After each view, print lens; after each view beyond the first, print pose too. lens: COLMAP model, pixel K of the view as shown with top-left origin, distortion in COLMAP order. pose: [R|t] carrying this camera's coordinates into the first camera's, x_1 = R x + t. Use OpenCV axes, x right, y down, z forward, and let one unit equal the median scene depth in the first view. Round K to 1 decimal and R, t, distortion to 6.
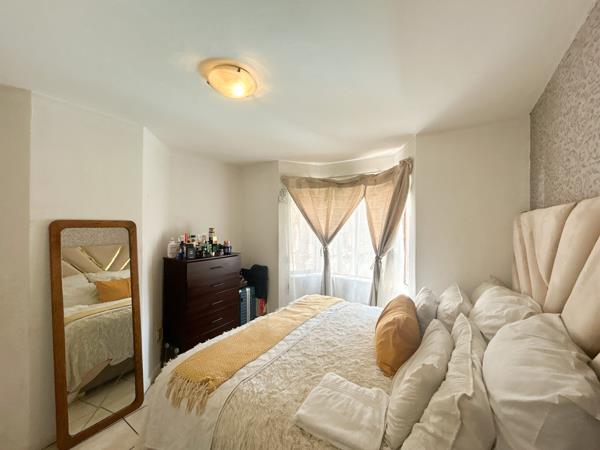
lens RADIAL K [[243.4, 0, 300.0], [0, 243.4, 225.0], [0, 0, 1]] dist [0.000139, 0.000088]
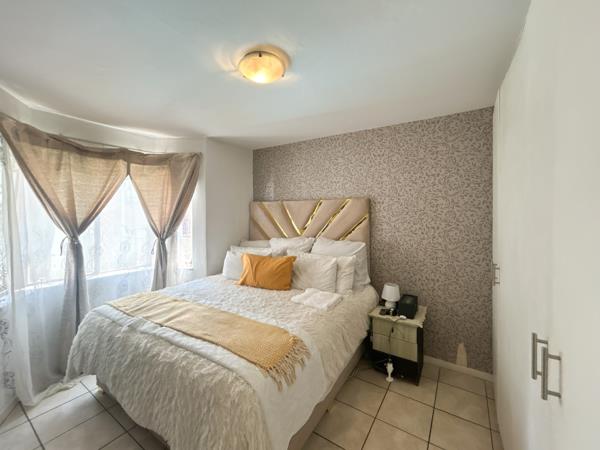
lens RADIAL K [[249.4, 0, 300.4], [0, 249.4, 211.4], [0, 0, 1]] dist [0.000431, 0.000282]
pose [[0.000800, -0.005393, 0.999985, -0.628202], [-0.003143, 0.999981, 0.005396, 0.006303], [-0.999995, -0.003148, 0.000783, 0.385045]]
